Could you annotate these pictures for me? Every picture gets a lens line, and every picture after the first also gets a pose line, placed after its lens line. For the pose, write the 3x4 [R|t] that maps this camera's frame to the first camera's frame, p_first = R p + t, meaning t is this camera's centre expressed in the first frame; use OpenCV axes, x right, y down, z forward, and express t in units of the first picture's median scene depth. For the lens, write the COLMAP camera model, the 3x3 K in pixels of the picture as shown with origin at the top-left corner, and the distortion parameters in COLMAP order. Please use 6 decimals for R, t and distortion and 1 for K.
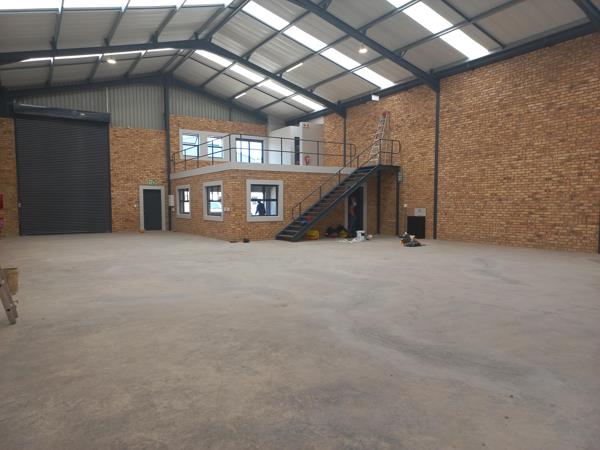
lens RADIAL K [[428.1, 0, 300.0], [0, 428.1, 225.0], [0, 0, 1]] dist [0.086738, -0.091071]
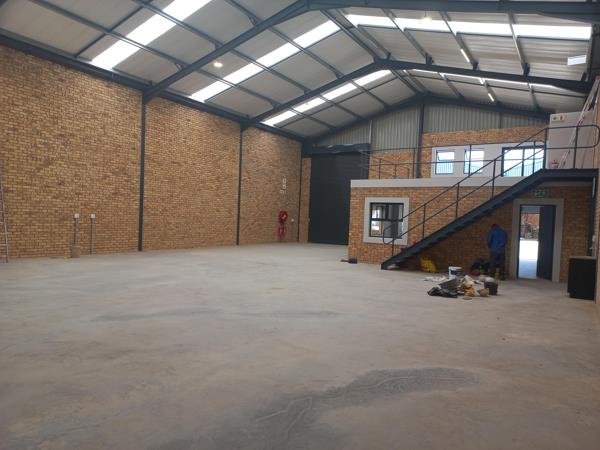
lens RADIAL K [[428.1, 0, 300.0], [0, 428.1, 225.0], [0, 0, 1]] dist [0.086738, -0.091071]
pose [[0.435810, 0.038116, -0.899231, 0.564946], [-0.085135, 0.996369, 0.000973, -0.028918], [0.896003, 0.076132, 0.437473, 0.389487]]
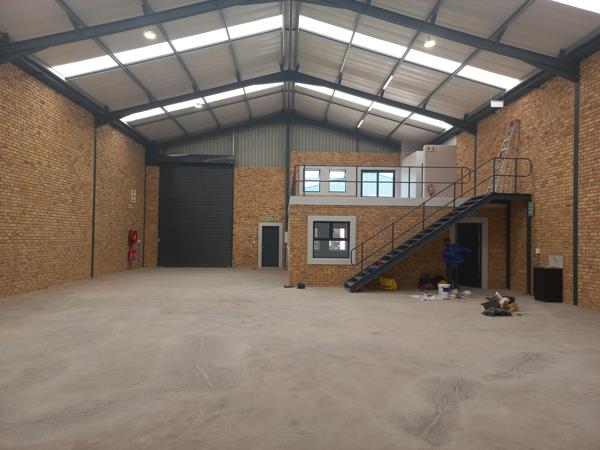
lens RADIAL K [[428.1, 0, 300.0], [0, 428.1, 225.0], [0, 0, 1]] dist [0.086738, -0.091071]
pose [[0.865470, 0.000559, -0.500961, 0.252892], [-0.040600, 0.996788, -0.069030, -0.022069], [0.499313, 0.080083, 0.862713, 0.202857]]
